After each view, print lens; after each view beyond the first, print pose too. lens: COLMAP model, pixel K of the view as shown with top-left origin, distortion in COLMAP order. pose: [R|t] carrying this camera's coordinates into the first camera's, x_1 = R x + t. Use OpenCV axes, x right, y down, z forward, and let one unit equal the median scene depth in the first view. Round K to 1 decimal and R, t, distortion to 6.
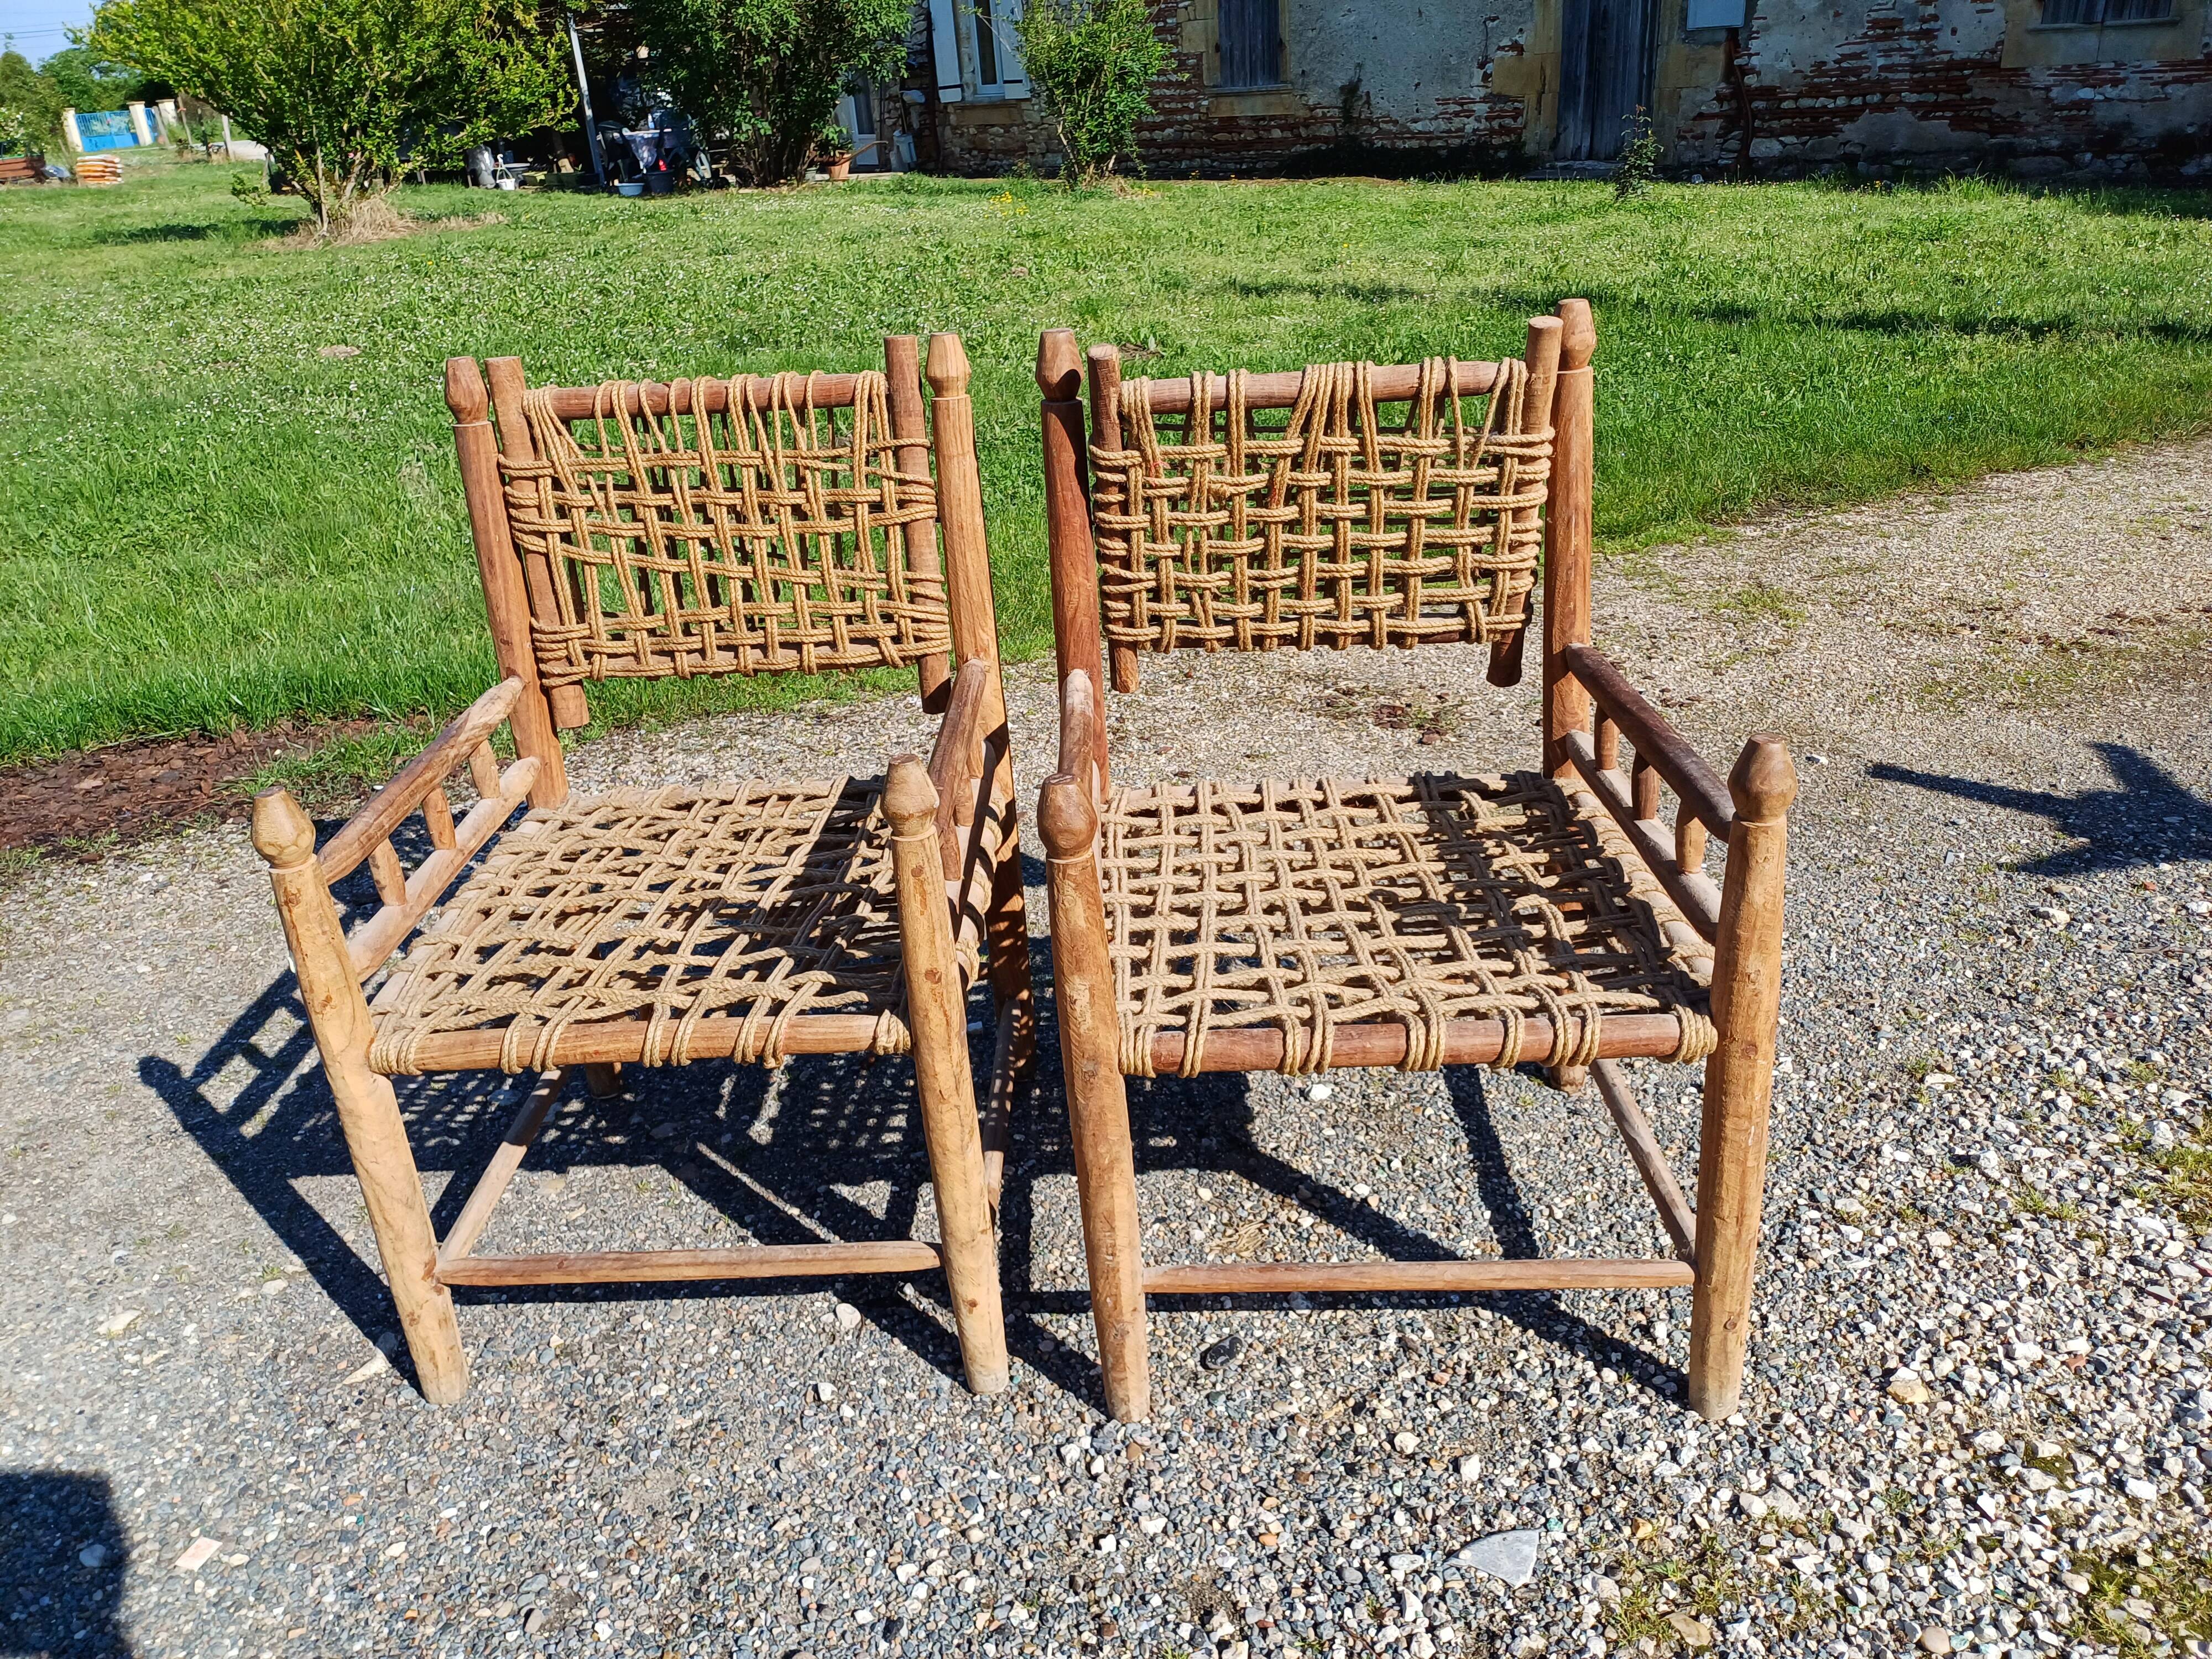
lens RADIAL K [[1630.5, 0, 1124.1], [0, 1630.5, 810.1], [0, 0, 1]] dist [0.055620, -0.044409]
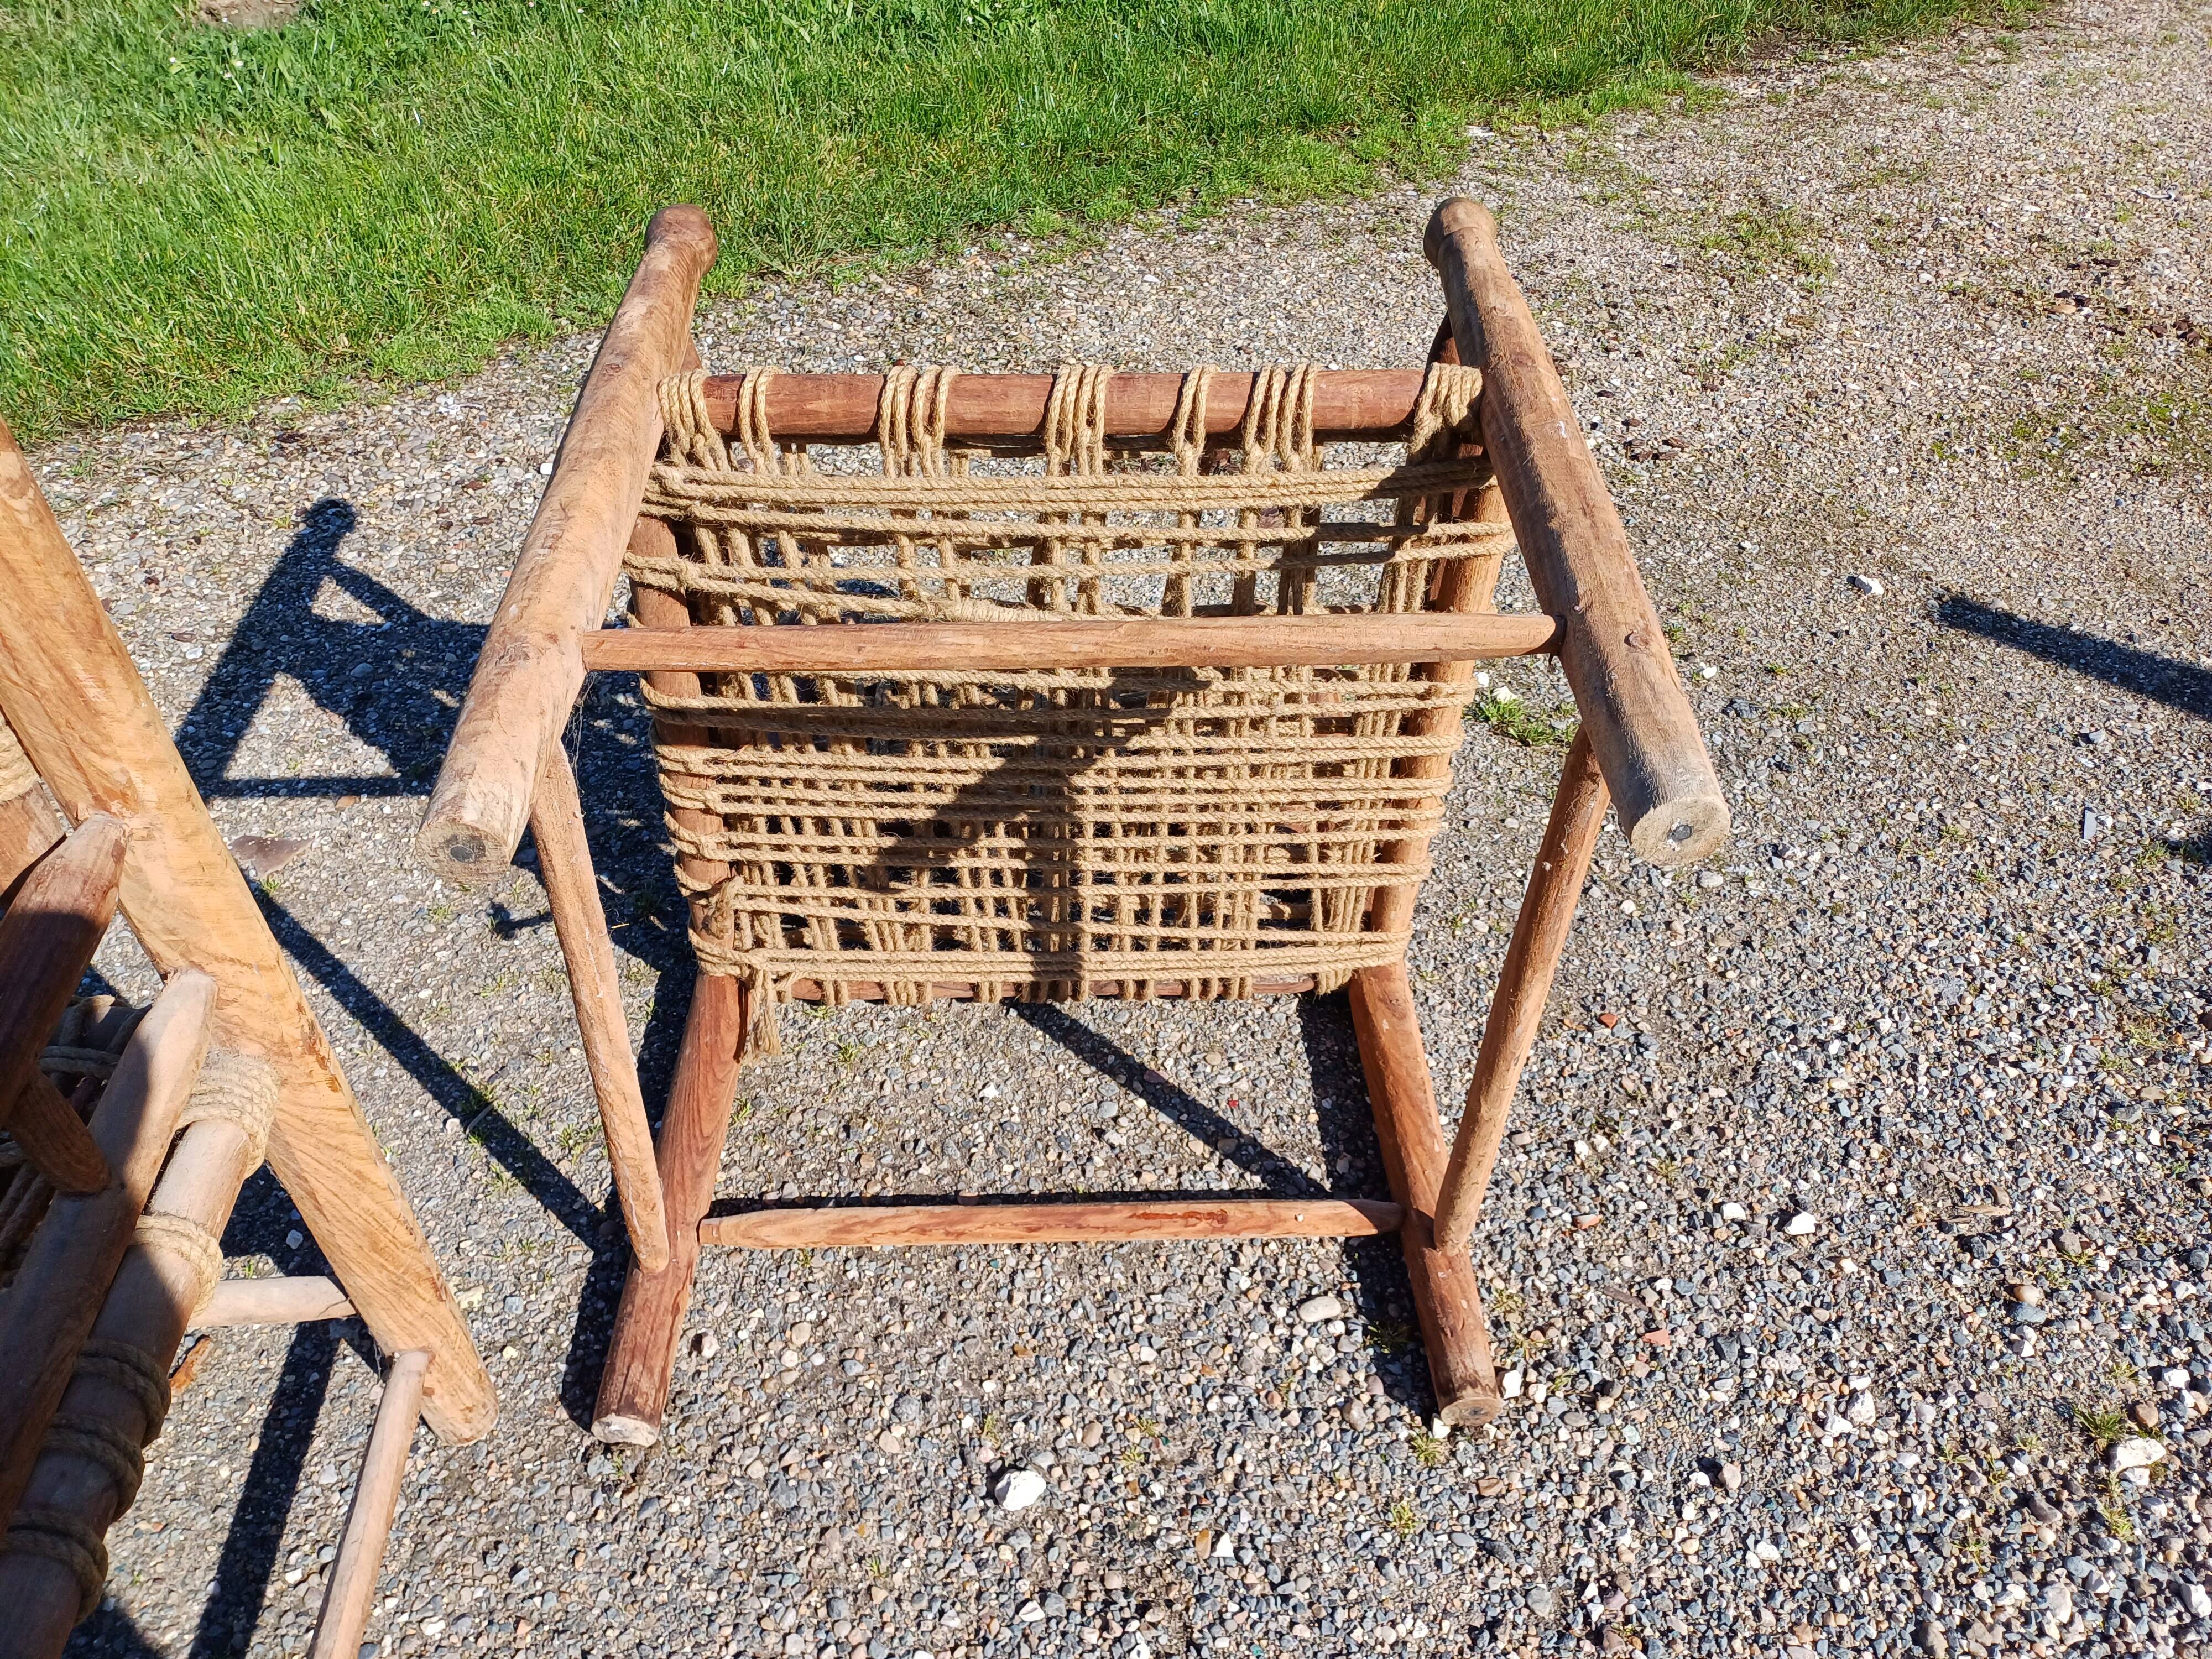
lens RADIAL K [[1630.5, 0, 1112.1], [0, 1630.5, 838.4], [0, 0, 1]] dist [0.055620, -0.044409]
pose [[0.995930, -0.017992, 0.088313, 0.116196], [-0.012081, 0.944382, 0.328630, -0.223265], [-0.089314, -0.328359, 0.940321, 0.619415]]
